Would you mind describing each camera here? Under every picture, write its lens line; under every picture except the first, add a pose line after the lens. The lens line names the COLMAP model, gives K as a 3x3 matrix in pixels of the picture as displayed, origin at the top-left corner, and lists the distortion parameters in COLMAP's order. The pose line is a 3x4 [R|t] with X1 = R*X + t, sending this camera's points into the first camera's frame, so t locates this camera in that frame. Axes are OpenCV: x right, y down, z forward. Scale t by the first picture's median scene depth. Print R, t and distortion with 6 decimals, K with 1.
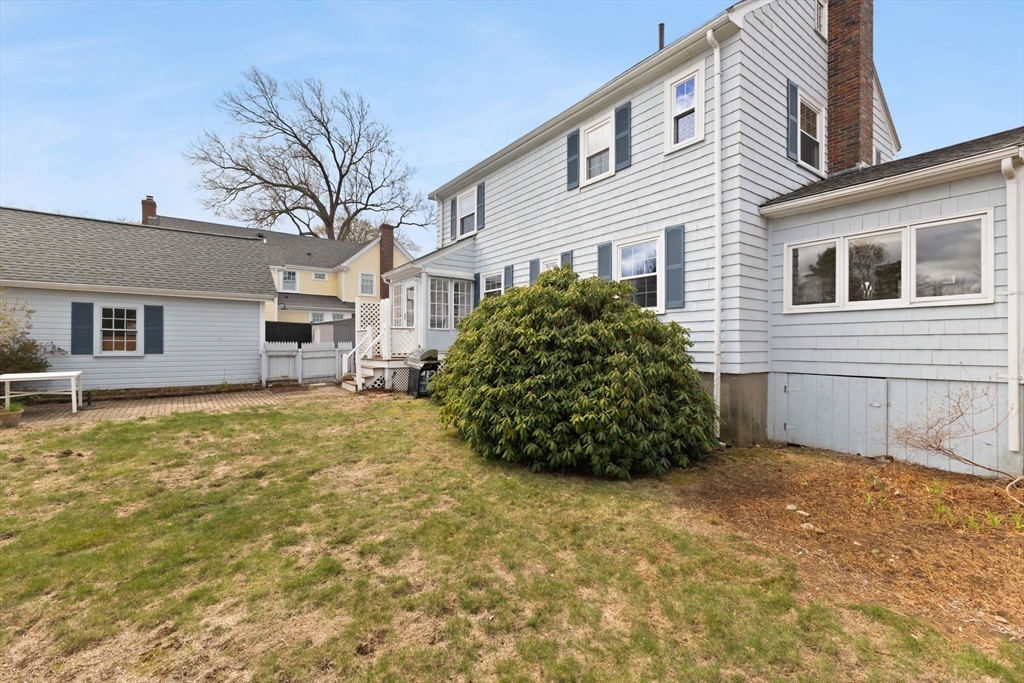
lens RADIAL K [[442.1, 0, 512.7], [0, 442.1, 338.7], [0, 0, 1]] dist [0.008557, 0.000123]
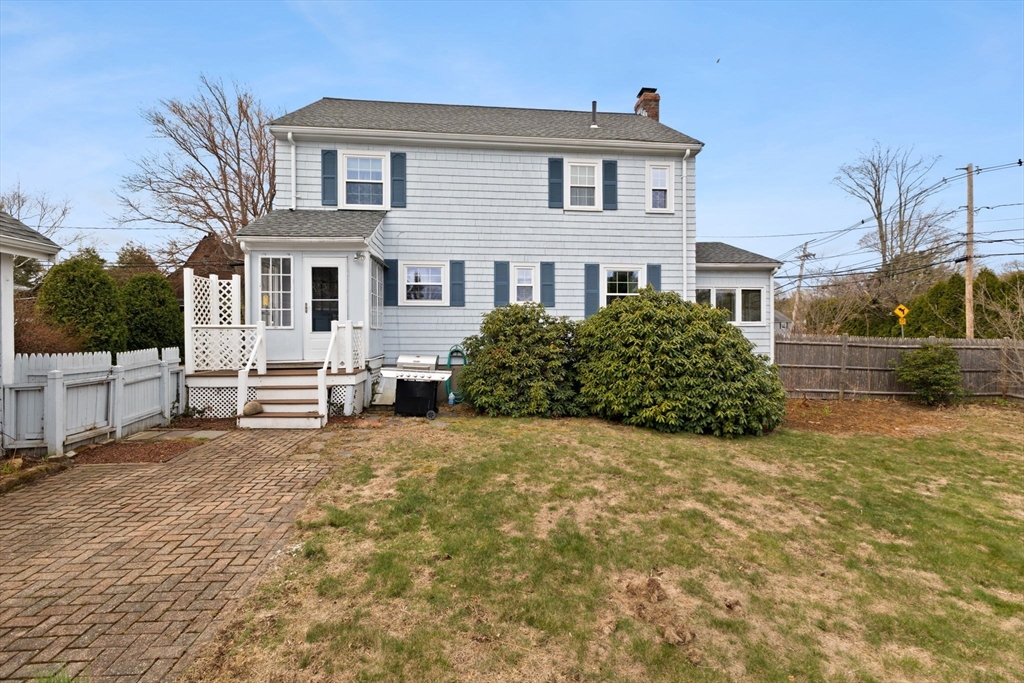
lens RADIAL K [[442.1, 0, 512.7], [0, 442.1, 338.7], [0, 0, 1]] dist [0.008557, 0.000123]
pose [[0.500220, -0.011185, 0.865826, -0.893381], [-0.003191, 0.999886, 0.014760, -0.018692], [-0.865892, -0.010146, 0.500128, 0.516646]]
